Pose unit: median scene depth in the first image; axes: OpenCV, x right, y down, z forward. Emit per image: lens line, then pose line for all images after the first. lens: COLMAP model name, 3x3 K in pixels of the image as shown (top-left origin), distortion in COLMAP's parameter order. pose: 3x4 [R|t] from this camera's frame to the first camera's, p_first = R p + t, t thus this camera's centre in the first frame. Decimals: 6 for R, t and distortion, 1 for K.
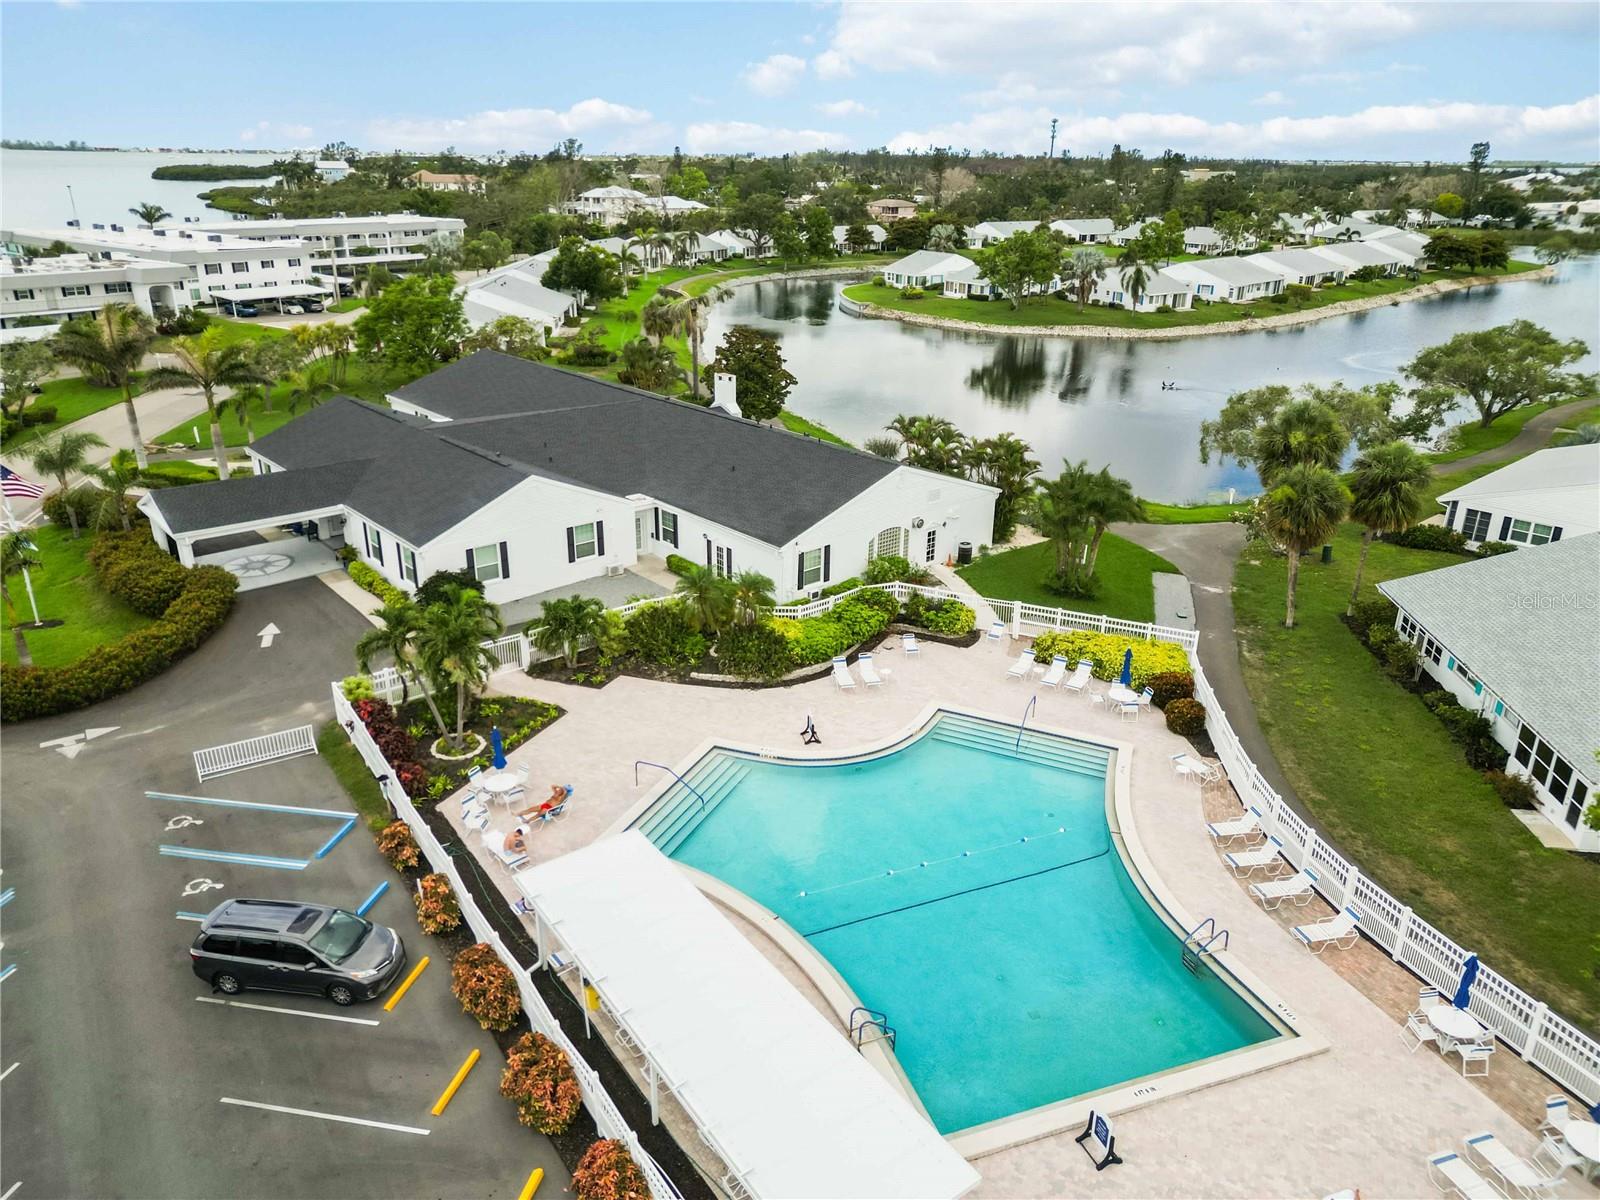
lens RADIAL K [[1120.7, 0, 800.0], [0, 1120.7, 600.0], [0, 0, 1]] dist [0.087088, -0.081219]
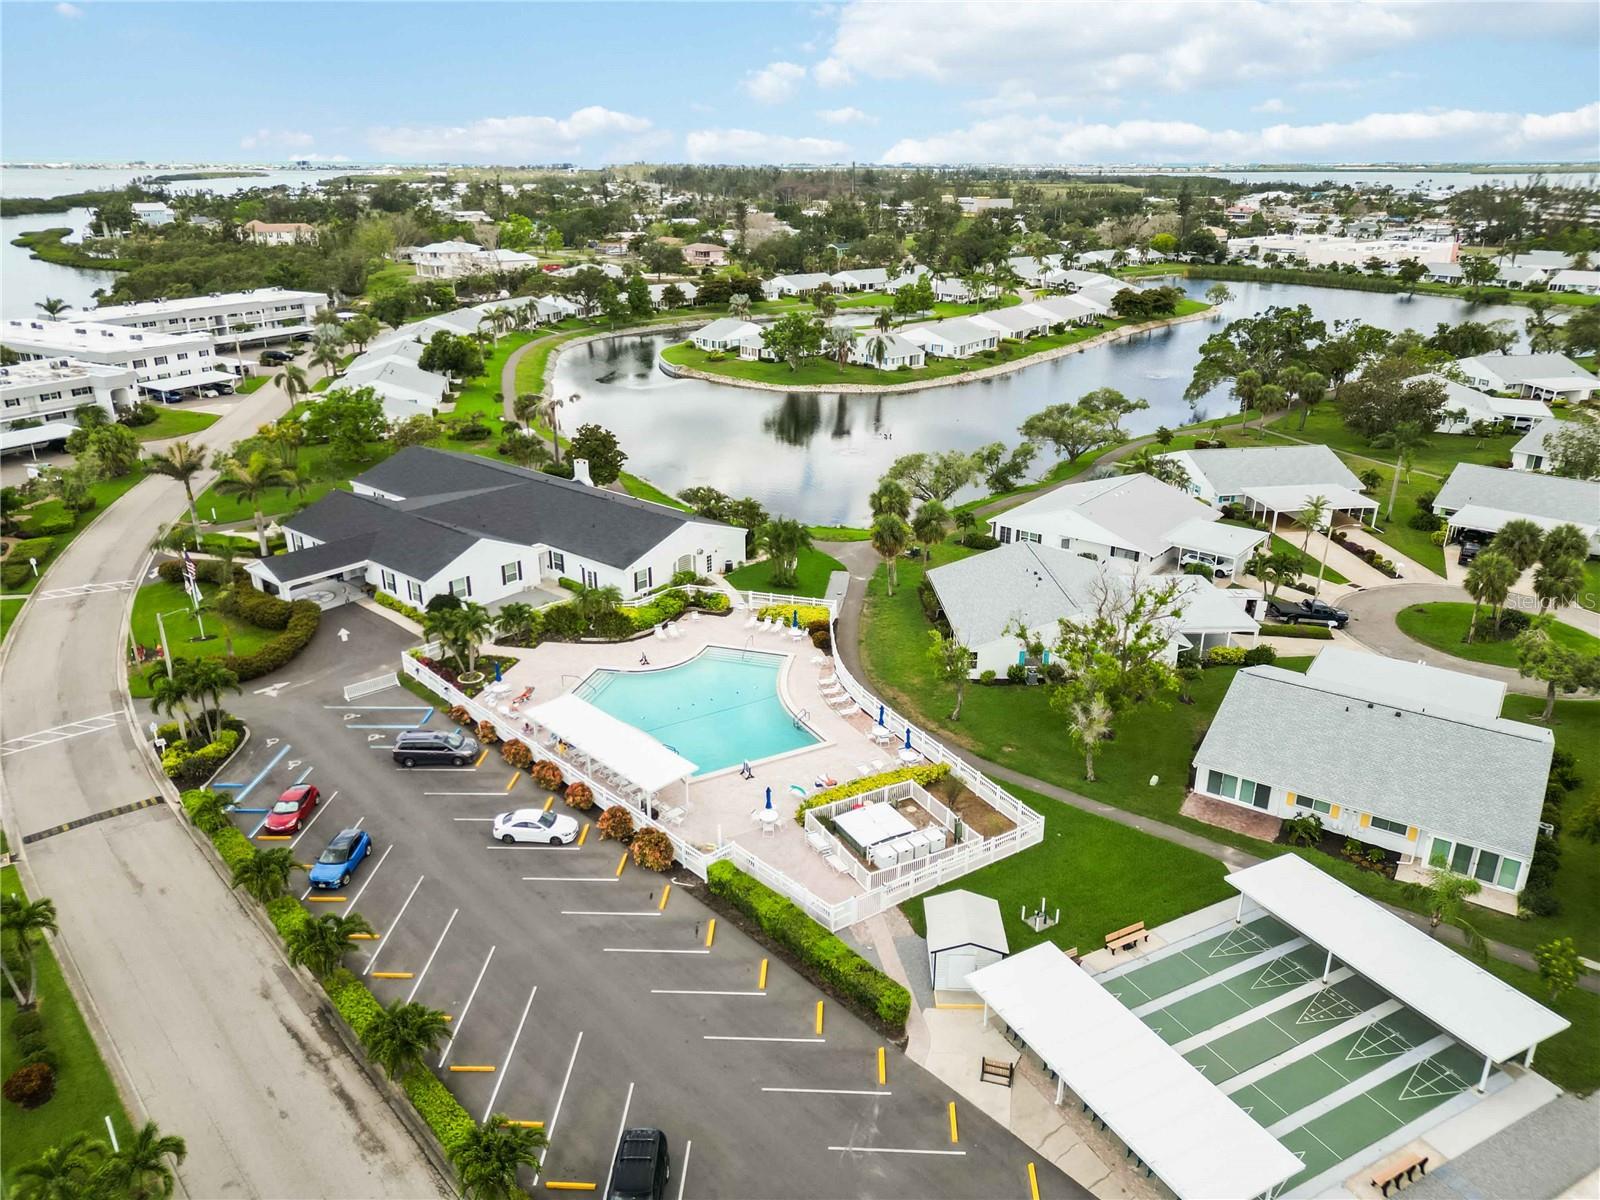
lens RADIAL K [[1120.7, 0, 800.0], [0, 1120.7, 600.0], [0, 0, 1]] dist [0.087088, -0.081219]
pose [[0.988847, -0.063186, 0.134871, 0.011881], [0.063553, 0.997977, 0.001590, 0.012547], [-0.134698, 0.006999, 0.990862, -0.608540]]
